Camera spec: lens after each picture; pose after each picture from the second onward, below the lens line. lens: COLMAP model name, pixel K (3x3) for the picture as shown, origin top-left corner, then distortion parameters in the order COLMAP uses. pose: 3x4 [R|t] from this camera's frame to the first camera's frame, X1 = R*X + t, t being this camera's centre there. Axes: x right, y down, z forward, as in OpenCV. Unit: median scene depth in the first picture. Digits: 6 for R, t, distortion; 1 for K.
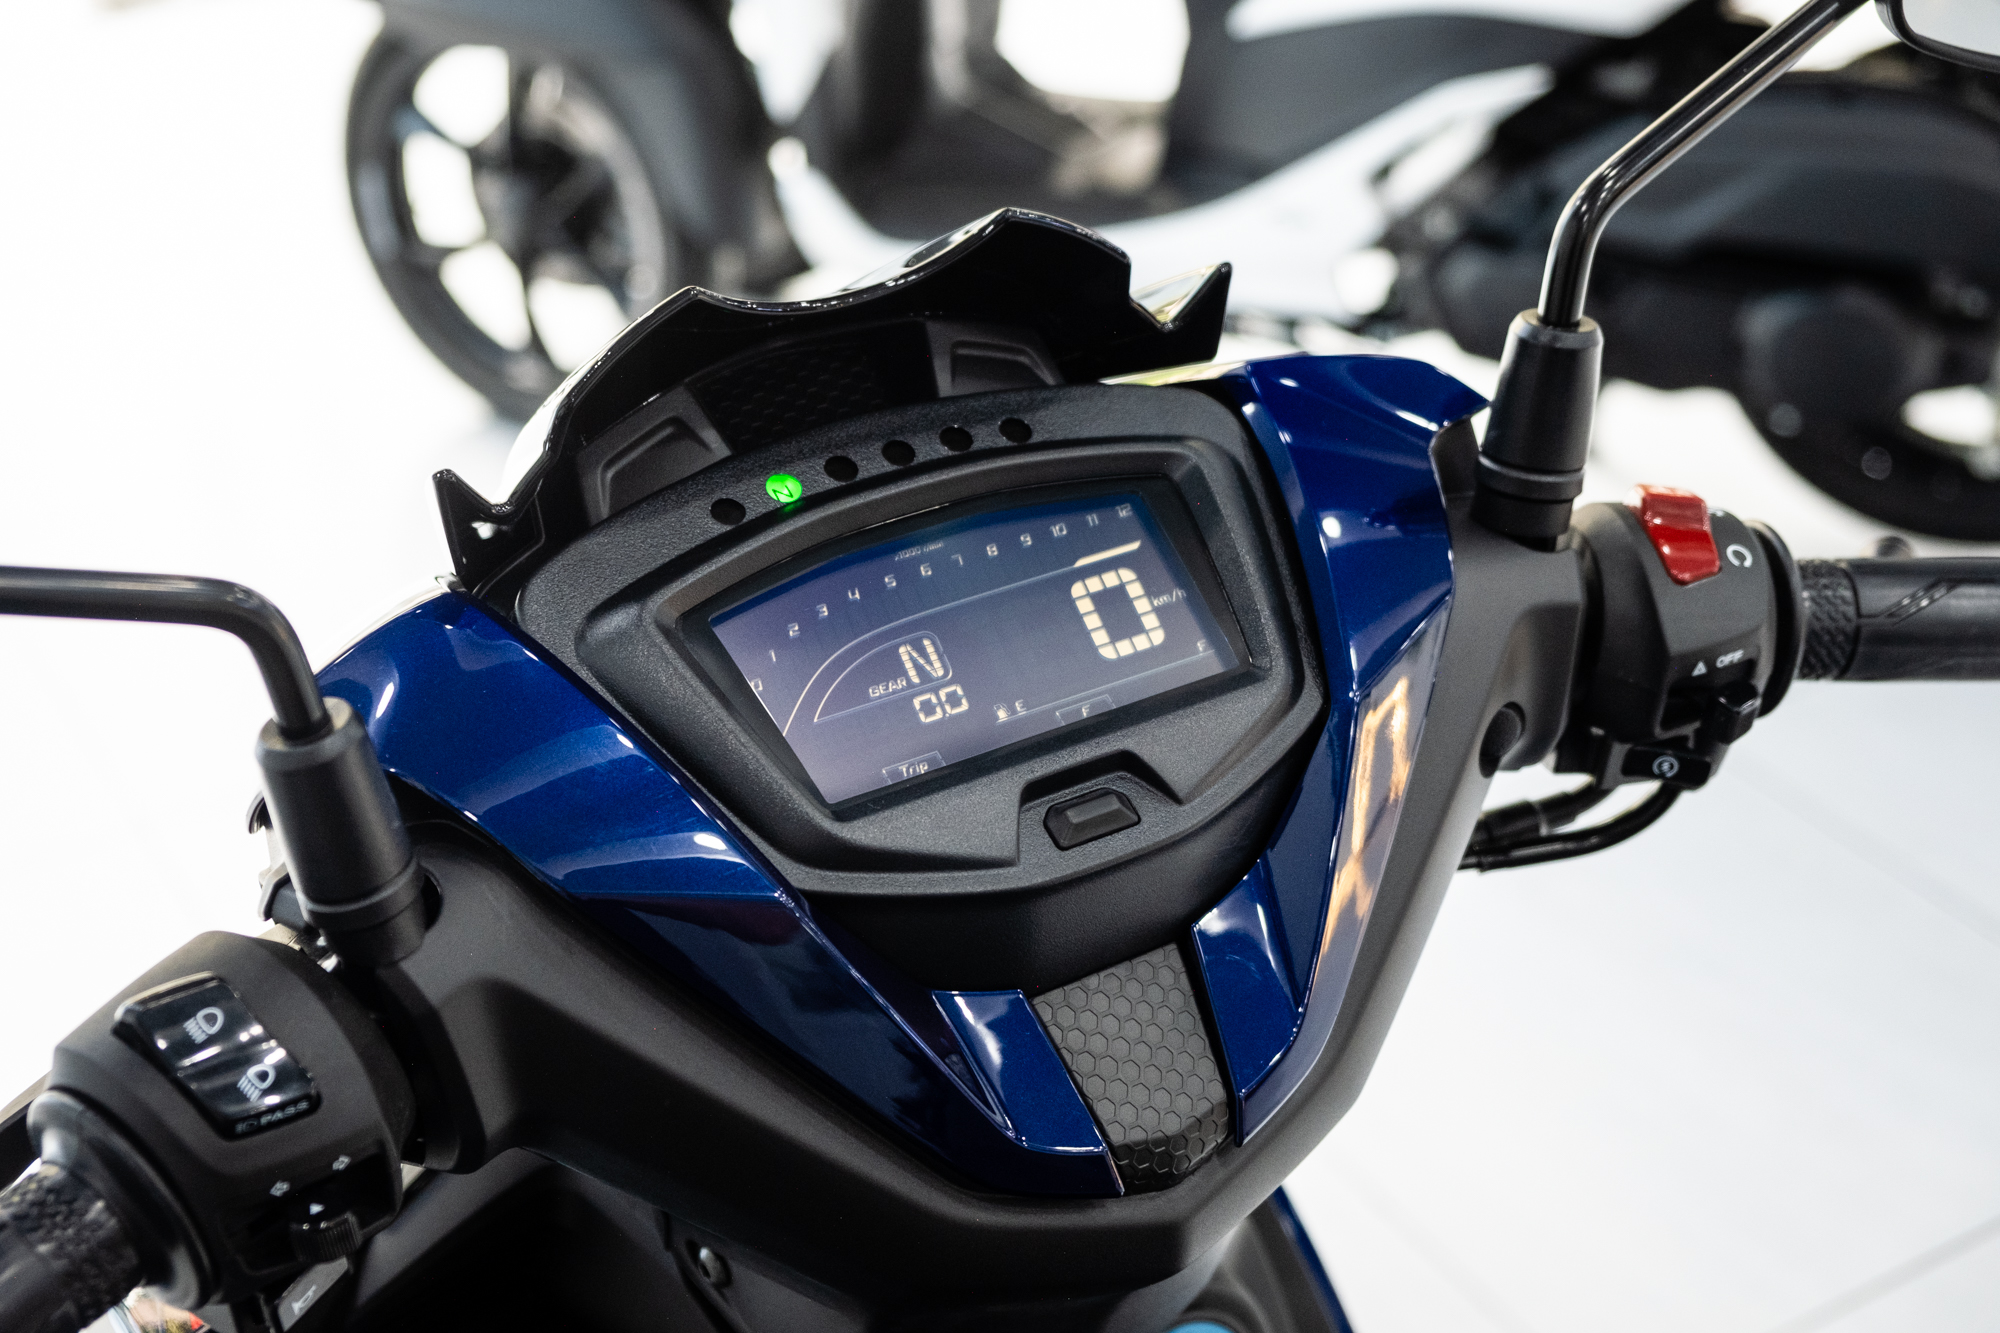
lens RADIAL K [[2944.9, 0, 1003.9], [0, 2944.9, 662.1], [0, 0, 1]] dist [0.057045, 0.000000]
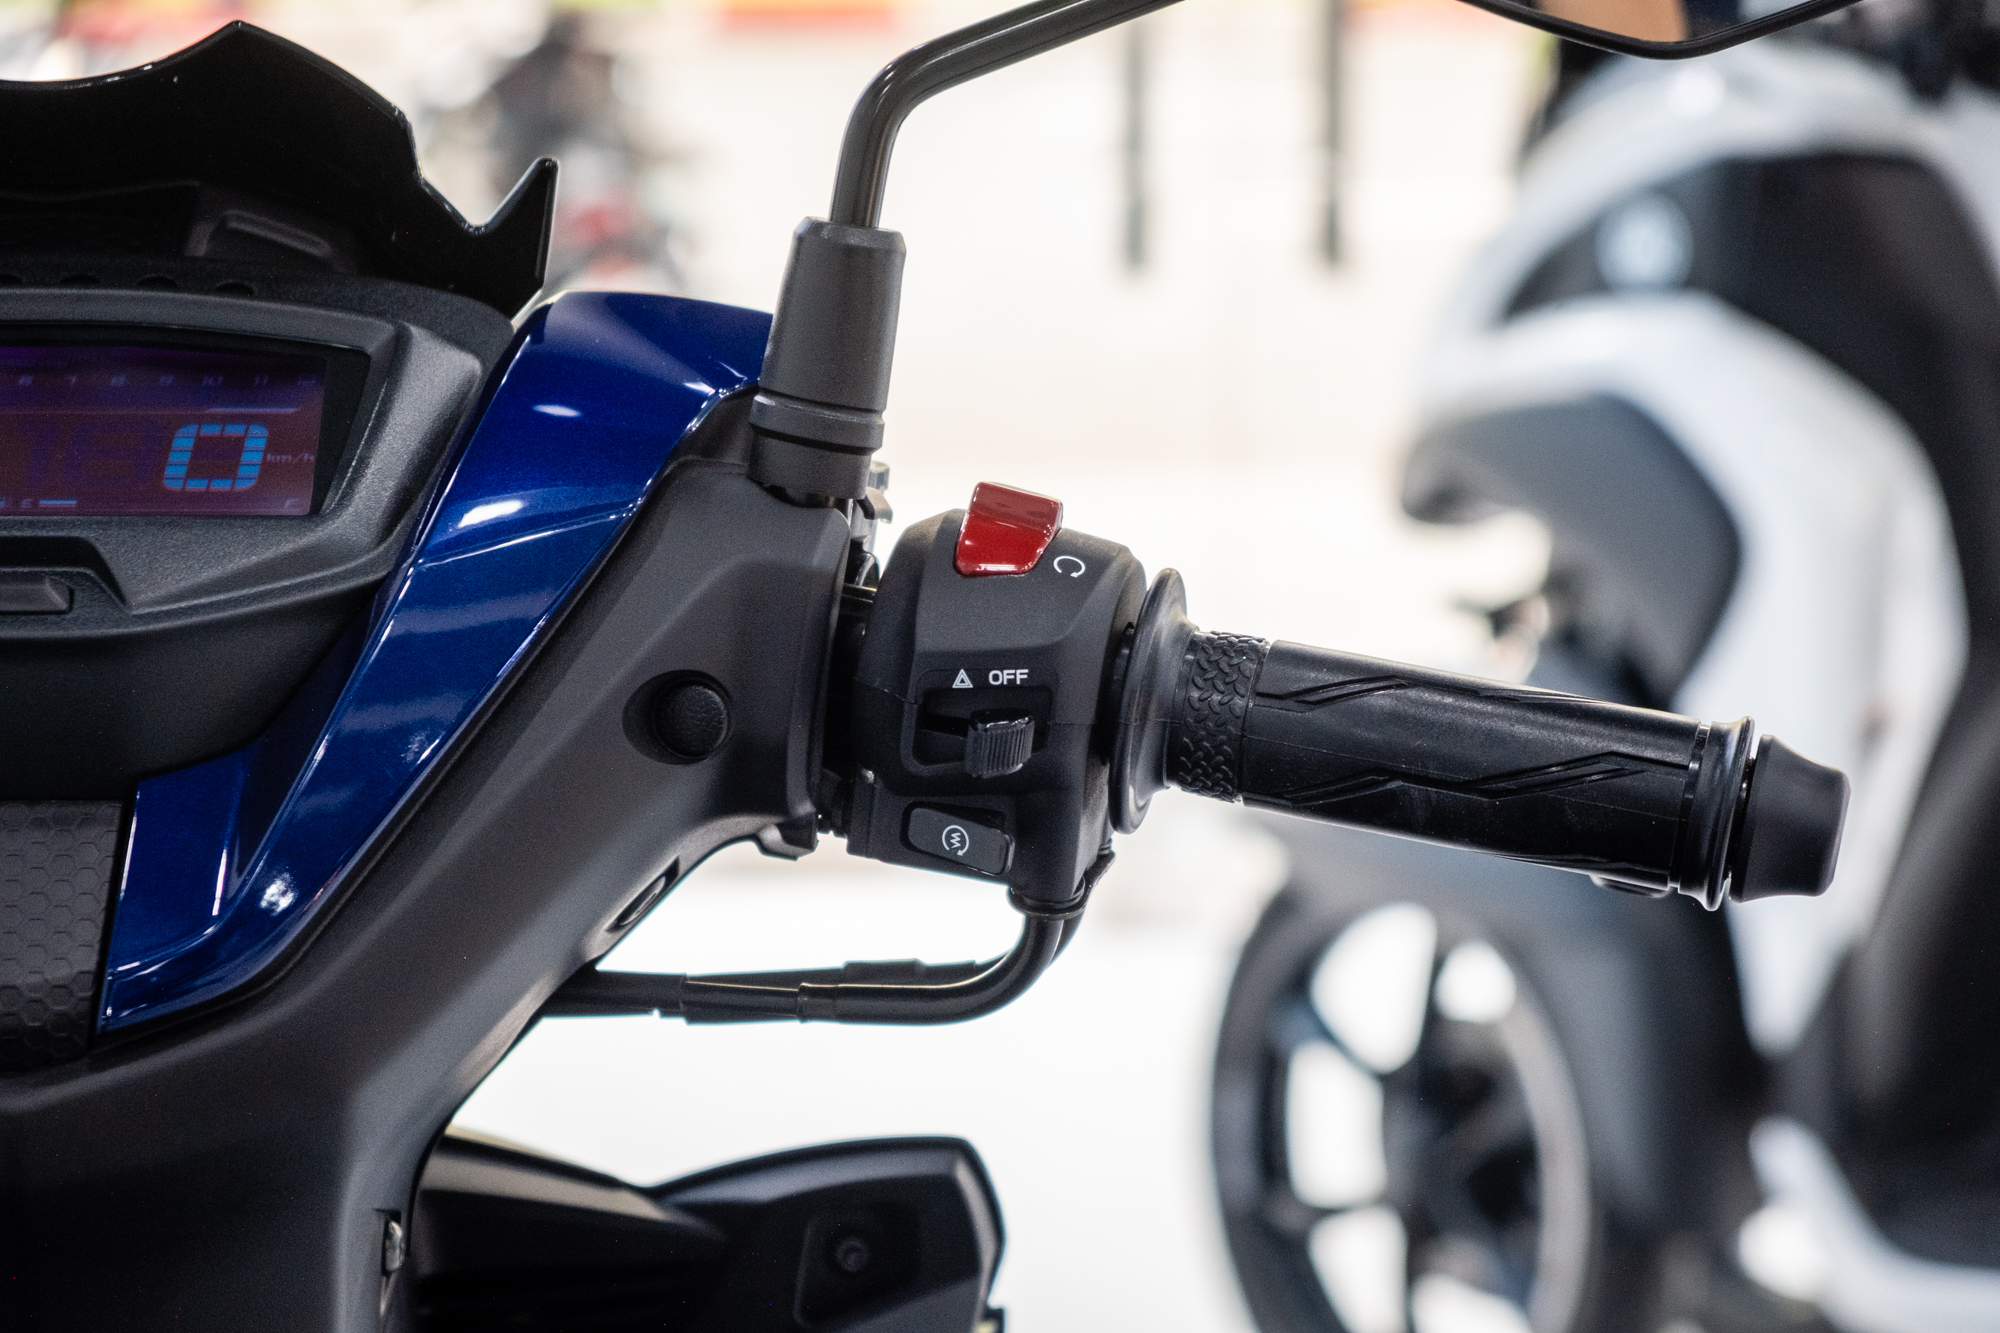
lens RADIAL K [[4782.0, 0, 993.1], [0, 4782.0, 665.5], [0, 0, 1]] dist [-0.057497, 0.000000]
pose [[0.917469, 0.106292, -0.383343, 0.715530], [-0.227529, 0.930671, -0.286499, 0.351017], [0.326314, 0.350076, 0.878047, -0.086548]]
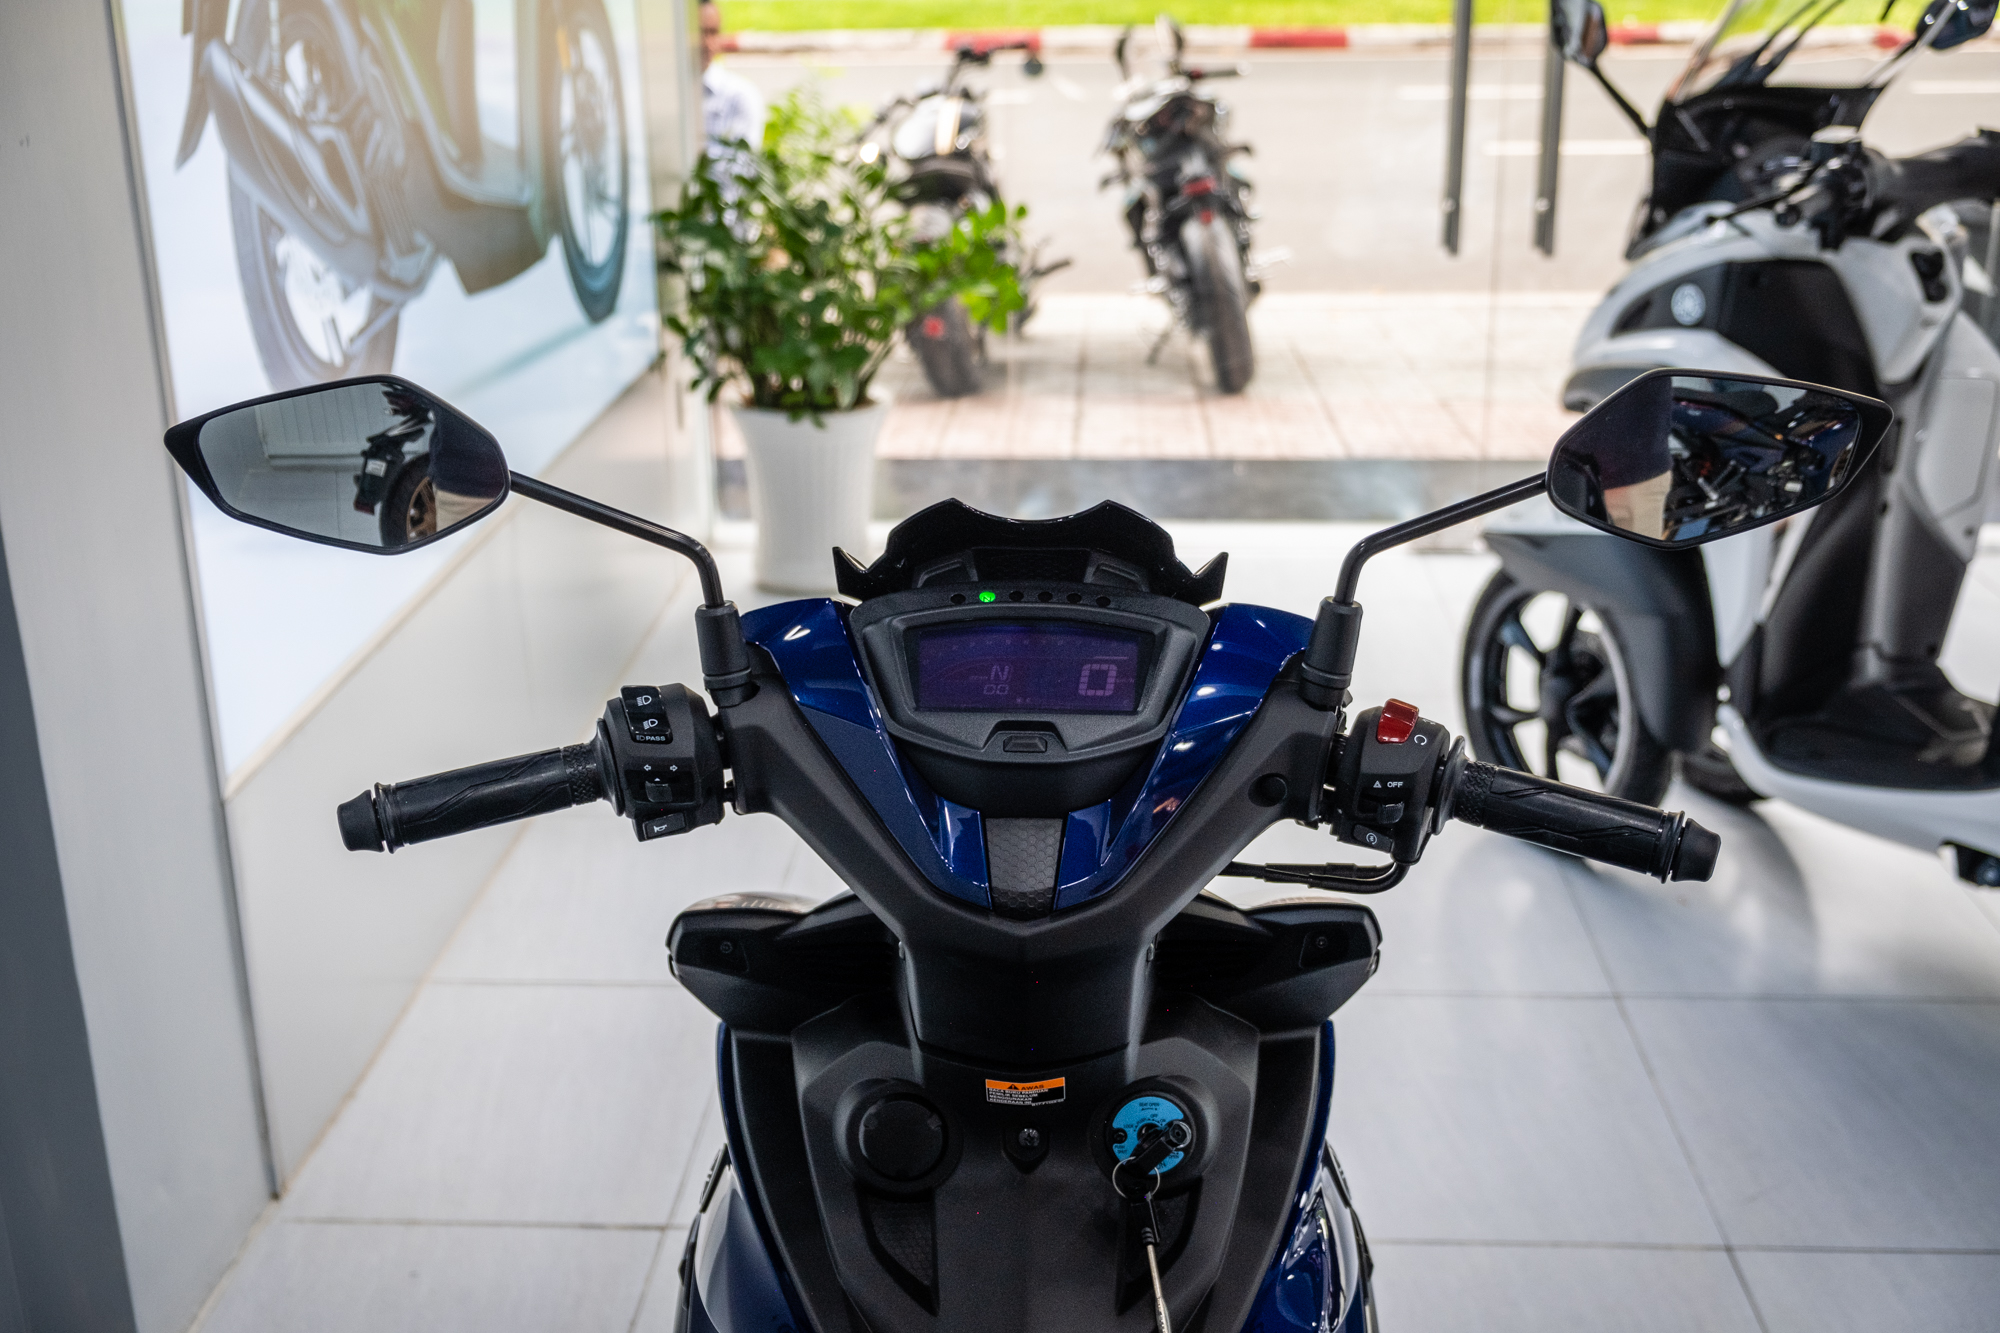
lens RADIAL K [[2222.7, 0, 1002.8], [0, 2222.7, 679.8], [0, 0, 1]] dist [-0.069205, 0.000000]
pose [[0.839851, 0.205132, -0.502565, 0.765347], [-0.293010, 0.950695, -0.101611, 0.162855], [0.456942, 0.232595, 0.858548, -0.434601]]
